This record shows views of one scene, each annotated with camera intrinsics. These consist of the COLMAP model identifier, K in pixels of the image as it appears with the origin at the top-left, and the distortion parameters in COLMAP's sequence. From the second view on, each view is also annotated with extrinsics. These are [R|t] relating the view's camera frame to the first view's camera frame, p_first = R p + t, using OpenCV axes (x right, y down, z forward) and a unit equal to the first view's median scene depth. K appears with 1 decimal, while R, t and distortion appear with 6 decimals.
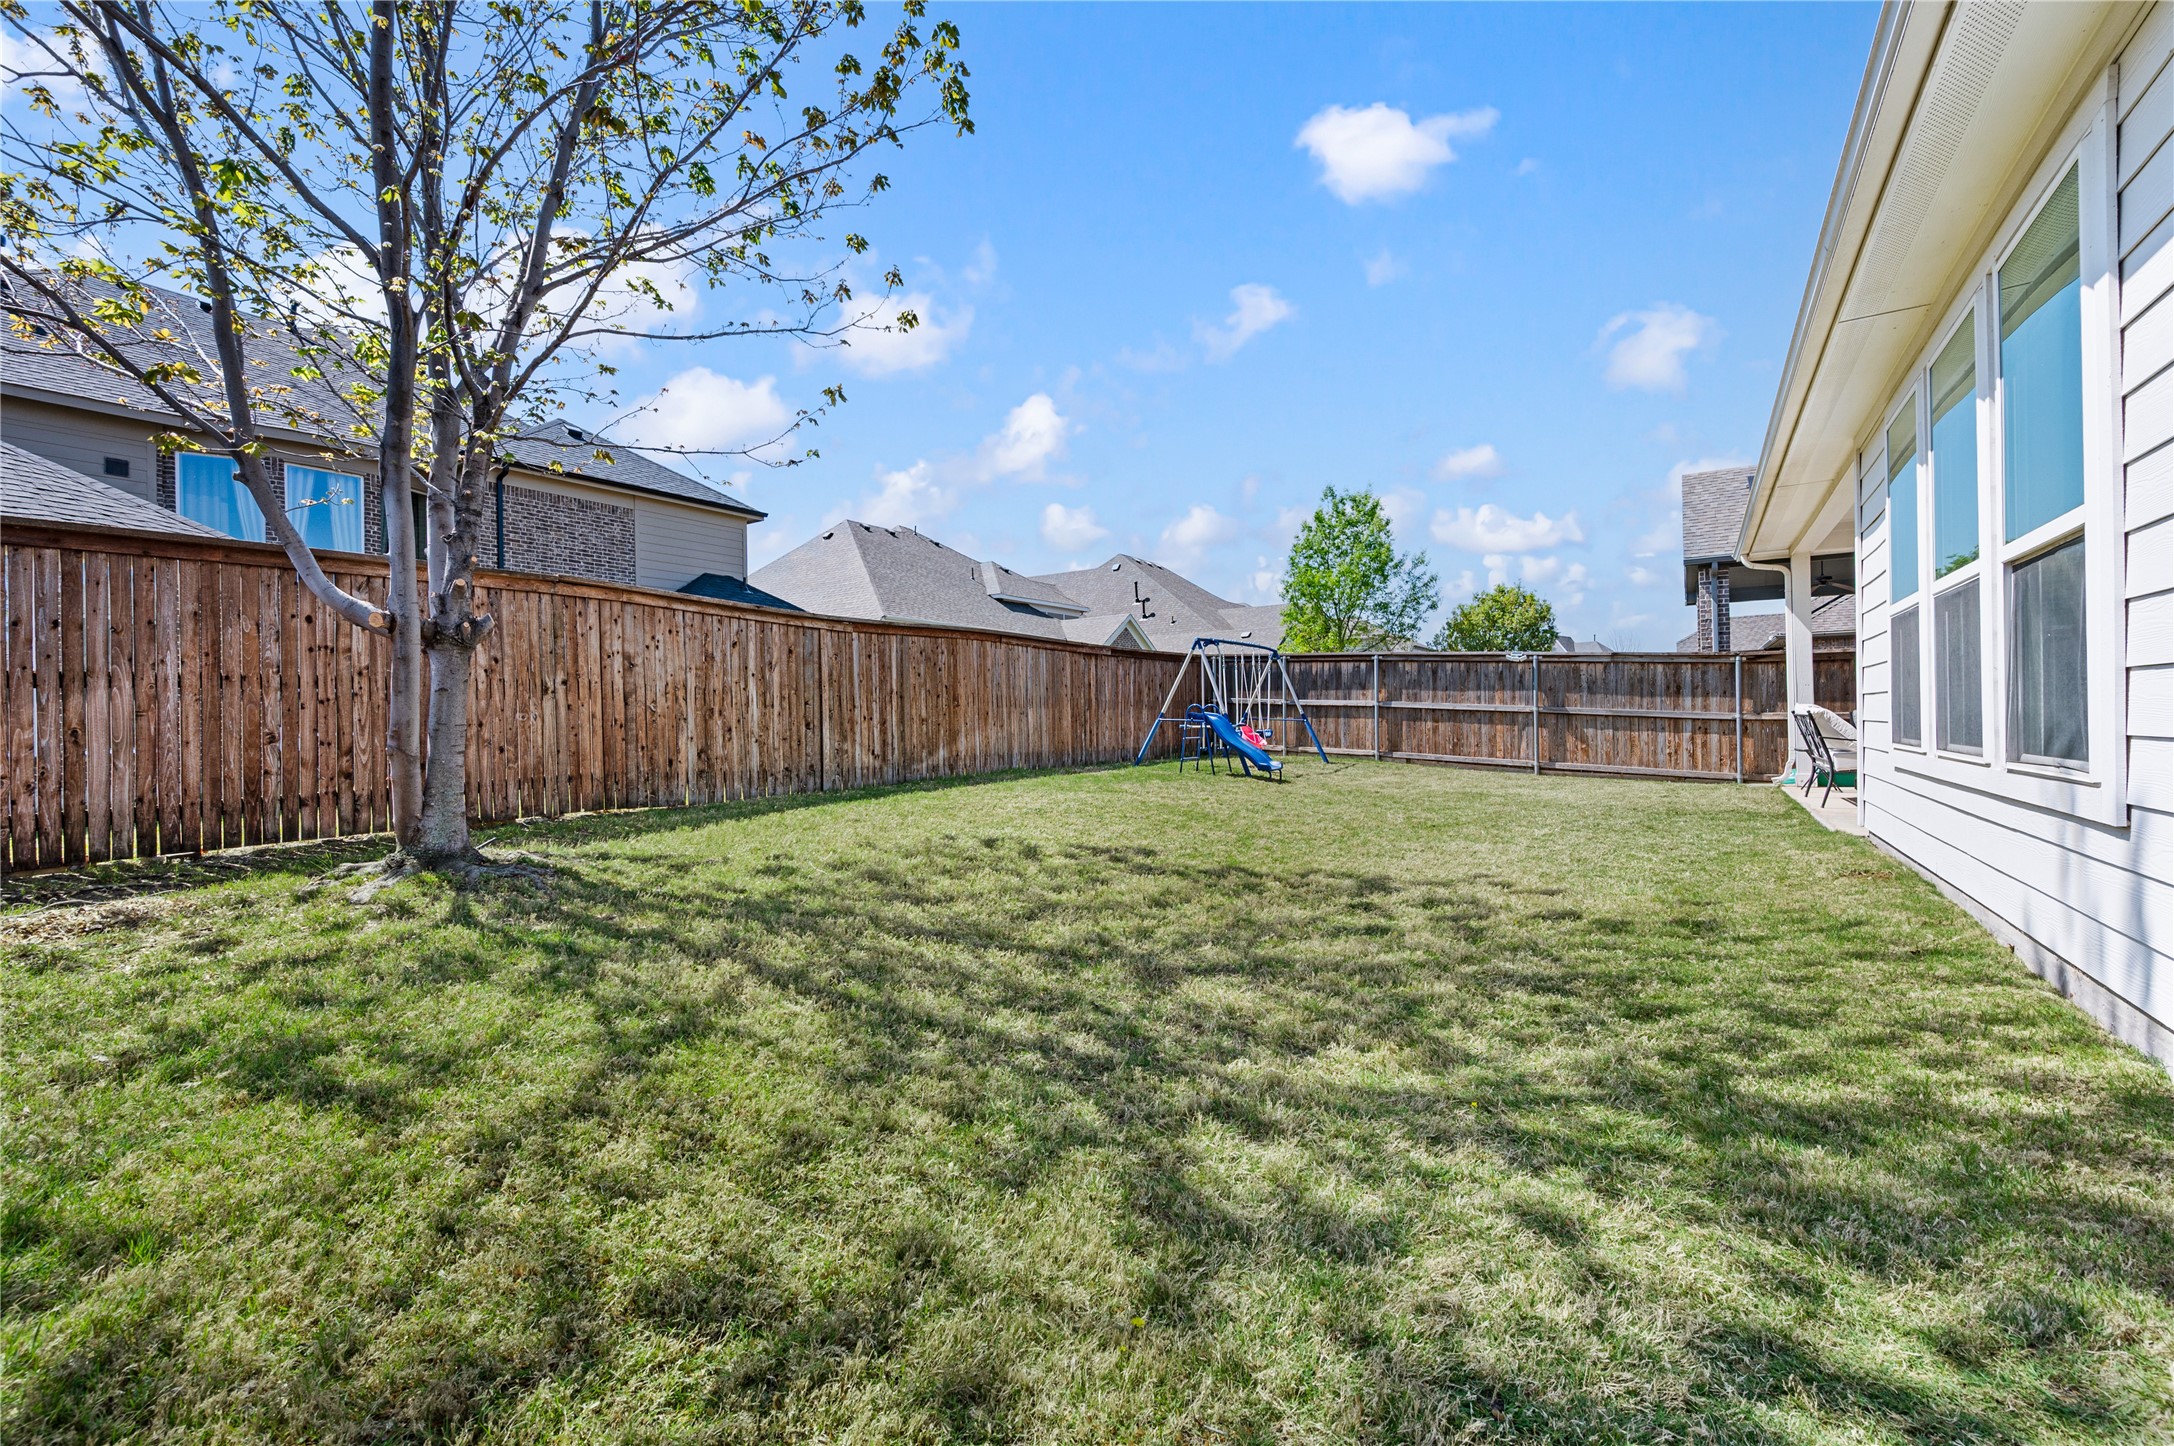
lens RADIAL K [[901.5, 0, 1103.0], [0, 901.5, 719.9], [0, 0, 1]] dist [0.000705, -0.000017]
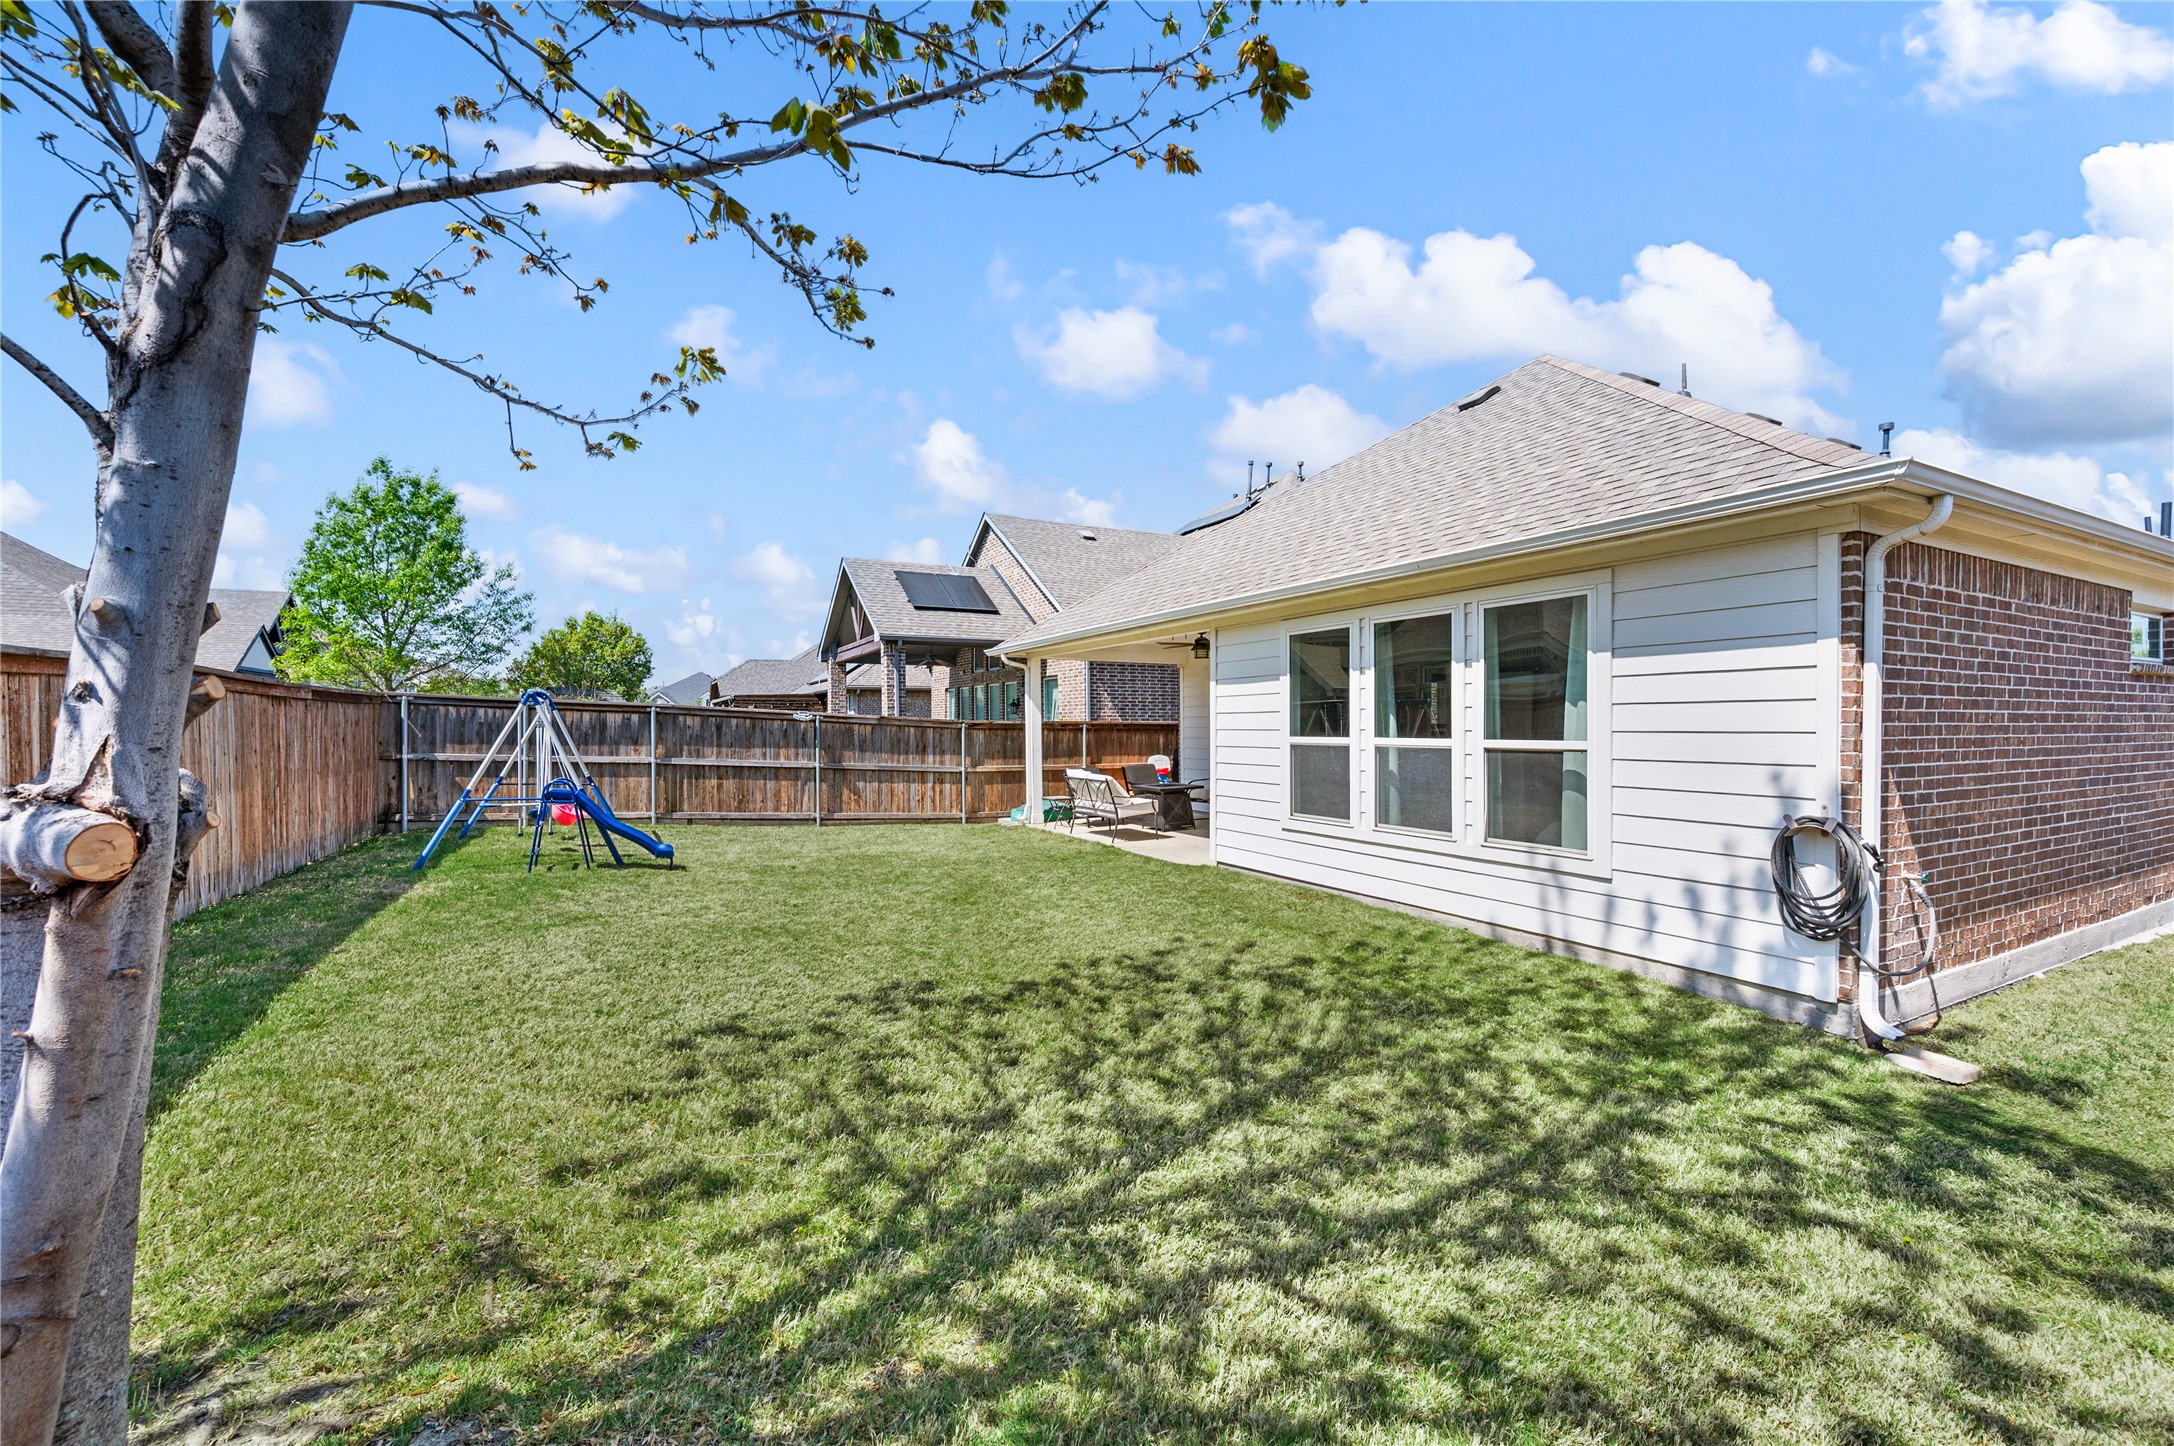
lens RADIAL K [[887.0, 0, 1087.0], [0, 887.0, 723.0], [0, 0, 1]] dist [0.024350, 0.000041]
pose [[0.473225, 0.010527, 0.880879, -0.296601], [-0.002459, 0.999940, -0.010628, -0.049681], [-0.880938, 0.002863, 0.473222, 0.196634]]
